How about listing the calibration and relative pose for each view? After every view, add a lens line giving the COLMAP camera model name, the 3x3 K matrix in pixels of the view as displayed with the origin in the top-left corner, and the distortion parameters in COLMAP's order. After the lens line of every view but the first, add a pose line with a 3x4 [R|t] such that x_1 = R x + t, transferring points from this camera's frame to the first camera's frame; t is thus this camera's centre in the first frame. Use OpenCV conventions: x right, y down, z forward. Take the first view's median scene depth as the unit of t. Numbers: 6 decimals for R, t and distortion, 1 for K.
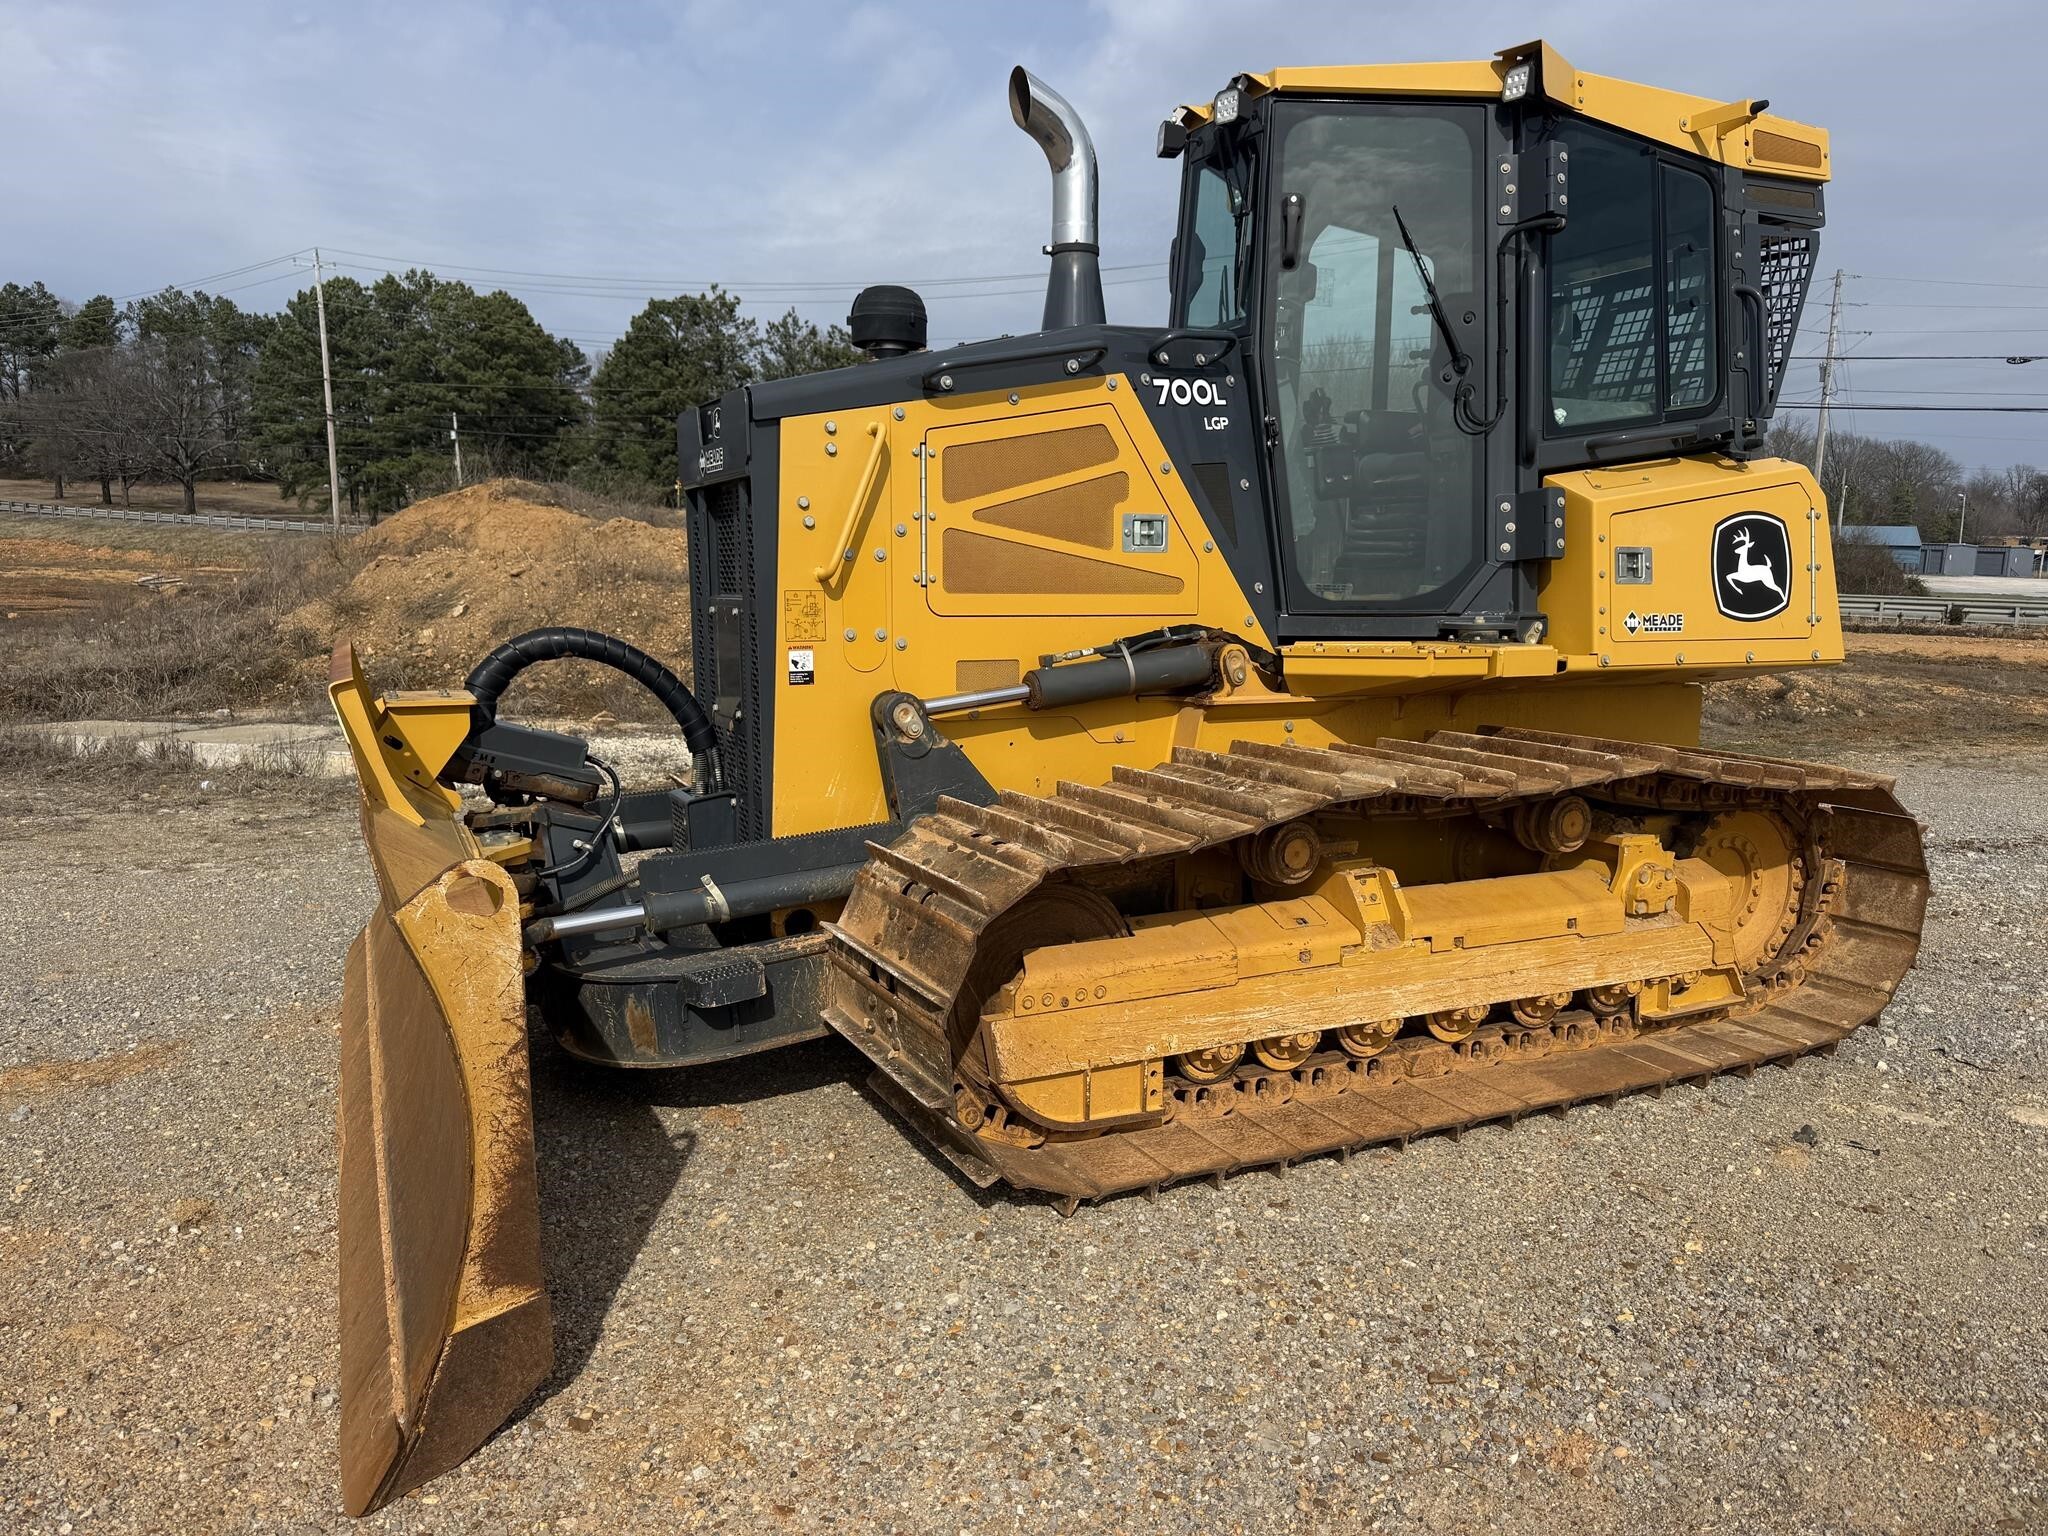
lens RADIAL K [[1457.0, 0, 1020.0], [0, 1457.0, 803.6], [0, 0, 1]] dist [0.037182, -0.089040]
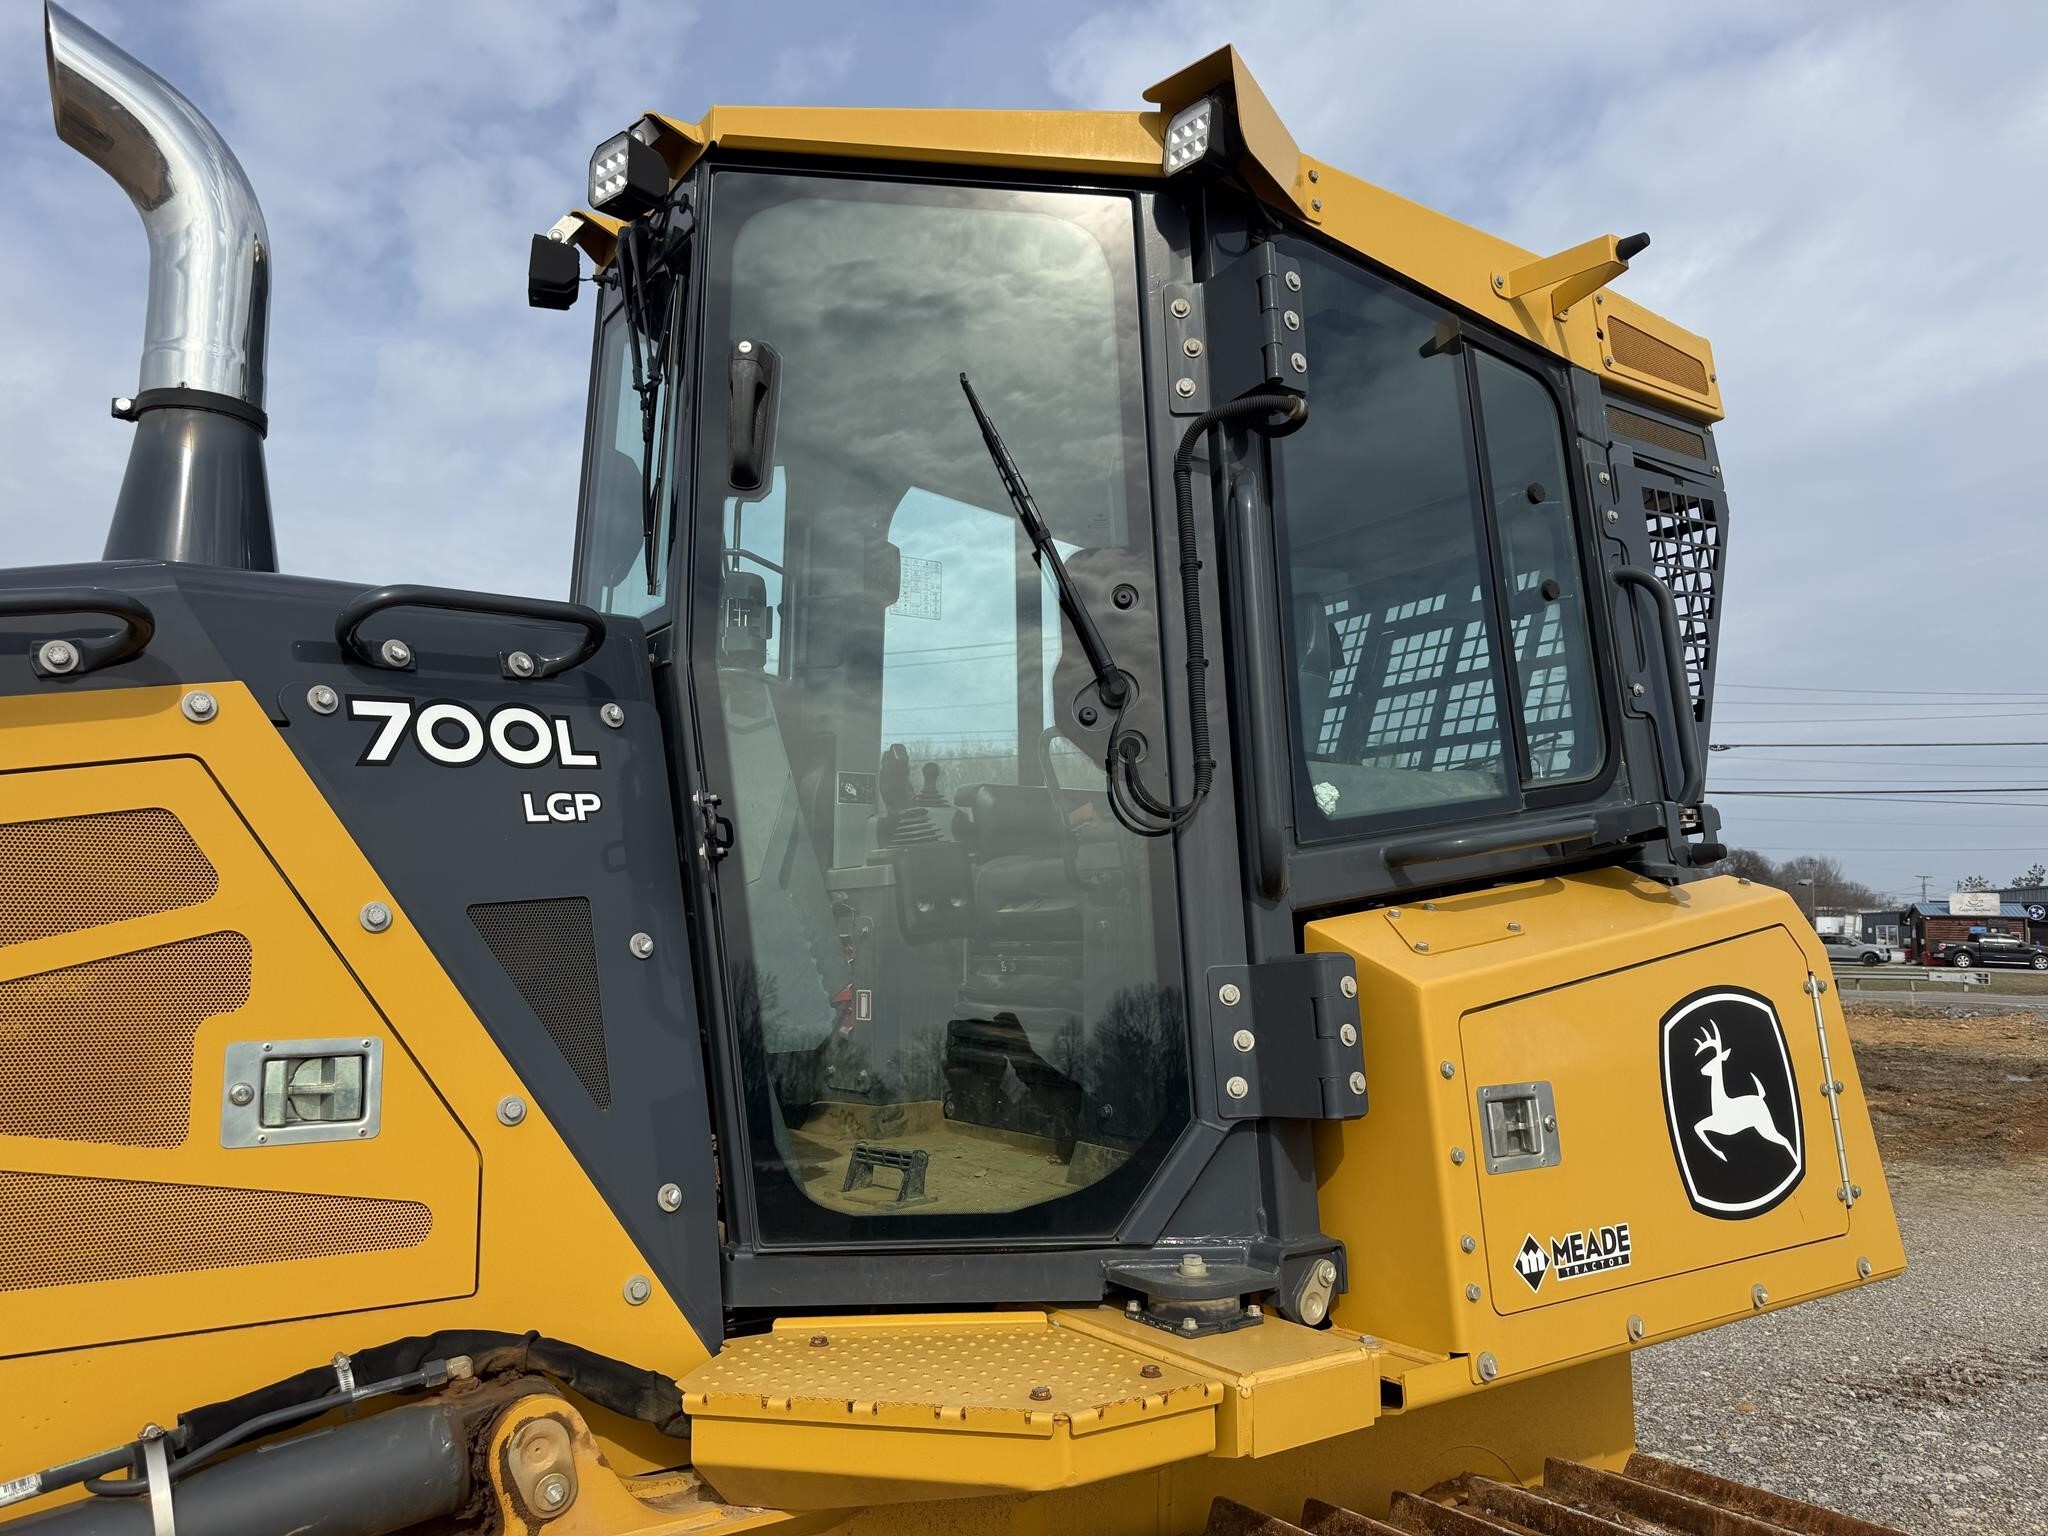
lens RADIAL K [[1433.7, 0, 1024.2], [0, 1433.7, 772.2], [0, 0, 1]] dist [0.019236, -0.020149]
pose [[0.988787, 0.009266, 0.149048, 0.205117], [0.031562, 0.962560, -0.269225, -0.152656], [-0.145963, 0.270910, 0.951474, 0.576891]]
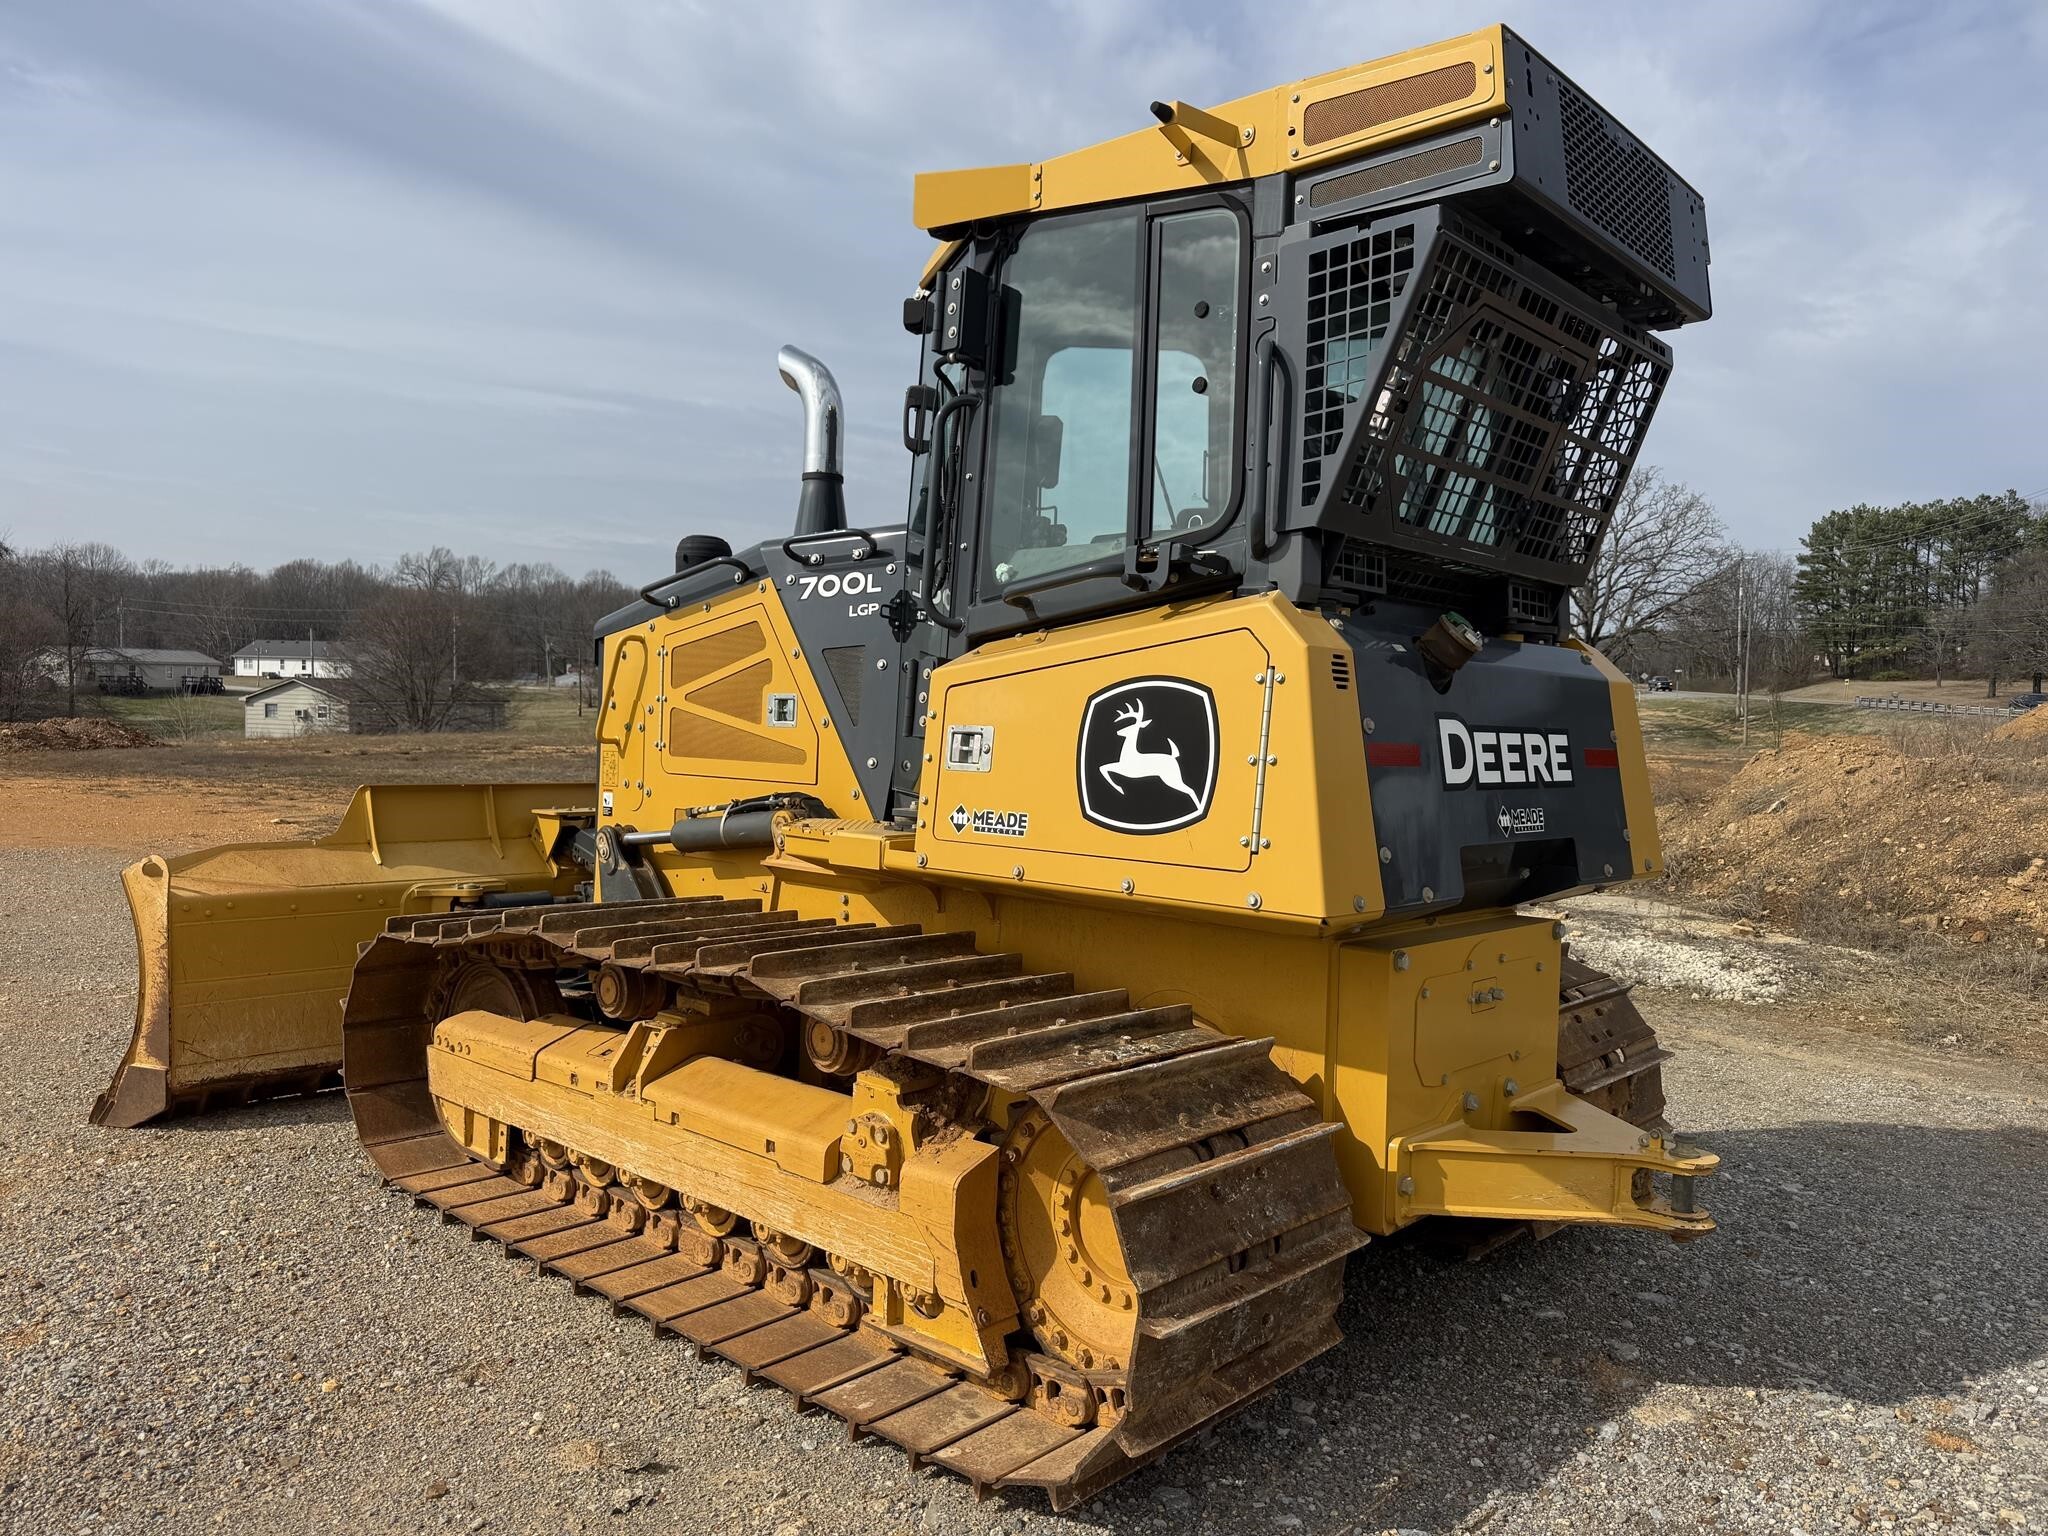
lens RADIAL K [[1396.5, 0, 1051.6], [0, 1396.5, 800.0], [0, 0, 1]] dist [0.068262, -0.116574]
pose [[0.389395, 0.052343, -0.919583, 1.135949], [-0.171960, 0.984961, -0.016752, -0.129000], [0.904877, 0.164655, 0.392539, 0.741571]]
